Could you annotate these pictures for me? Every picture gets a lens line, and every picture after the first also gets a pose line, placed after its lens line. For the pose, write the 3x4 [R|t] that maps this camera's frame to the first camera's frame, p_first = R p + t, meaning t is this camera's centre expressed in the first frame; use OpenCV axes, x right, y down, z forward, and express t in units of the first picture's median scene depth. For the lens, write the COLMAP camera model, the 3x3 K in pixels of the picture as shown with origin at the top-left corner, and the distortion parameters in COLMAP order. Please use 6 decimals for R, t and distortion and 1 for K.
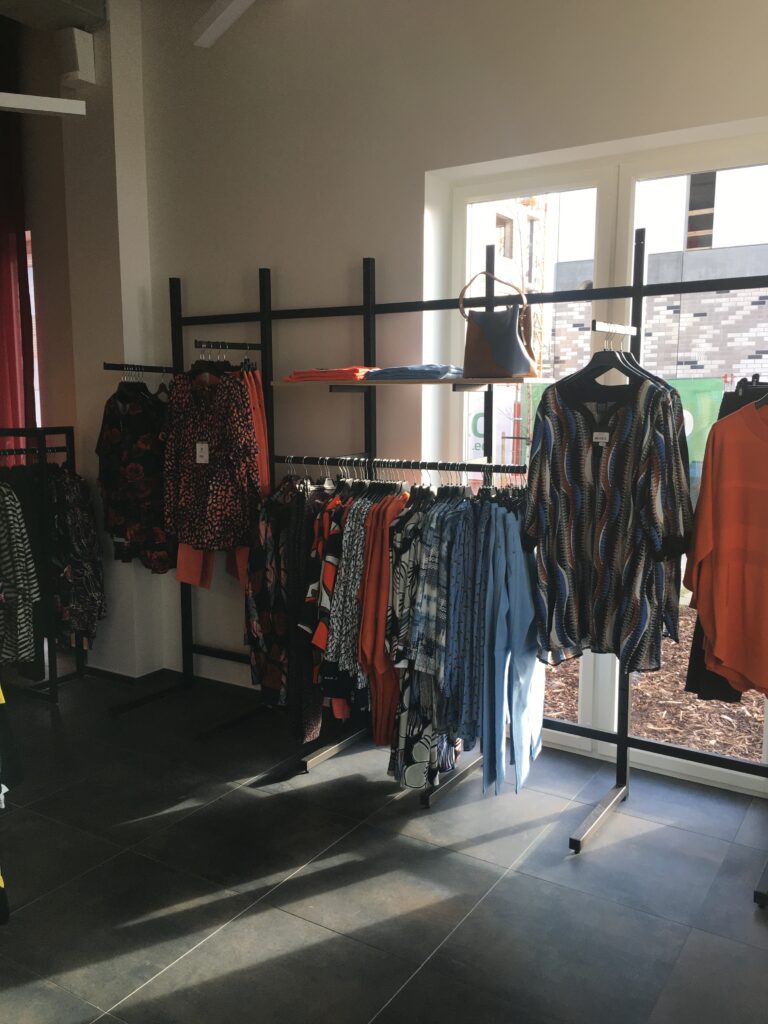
lens RADIAL K [[859.3, 0, 383.6], [0, 859.3, 512.9], [0, 0, 1]] dist [0.018909, -0.040993]
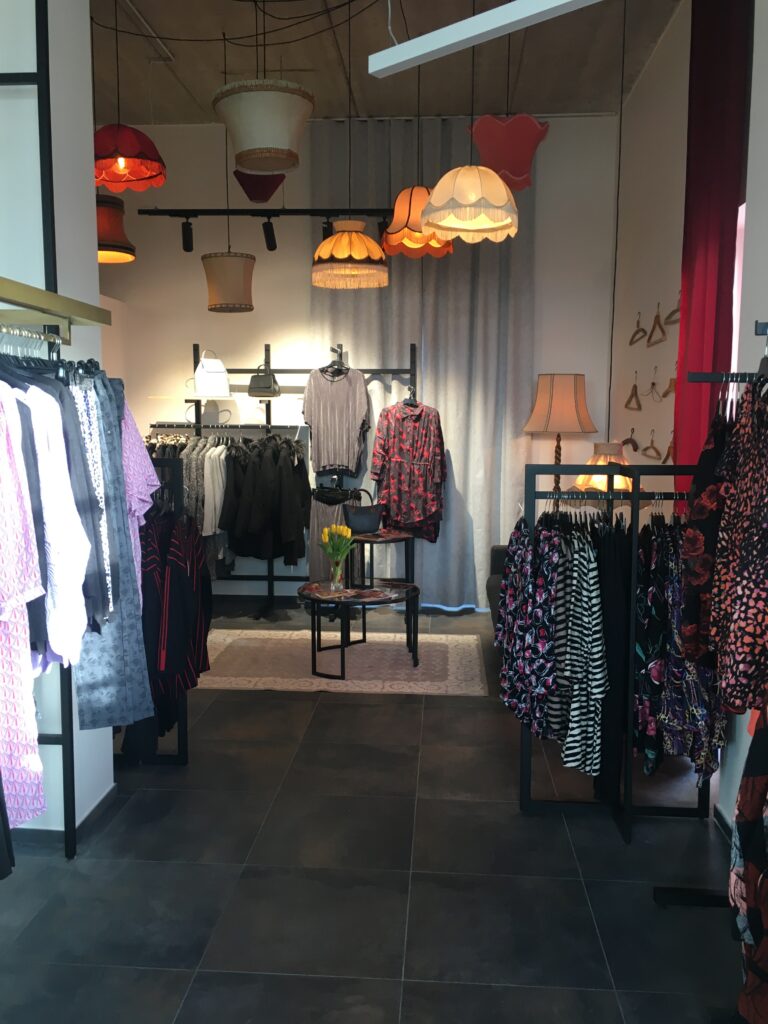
lens RADIAL K [[859.3, 0, 384.7], [0, 859.3, 509.3], [0, 0, 1]] dist [0.018909, -0.040993]
pose [[0.485579, 0.091951, -0.869344, 0.138042], [-0.126060, 0.991424, 0.034452, -0.061966], [0.865056, 0.092861, 0.493006, 0.470835]]
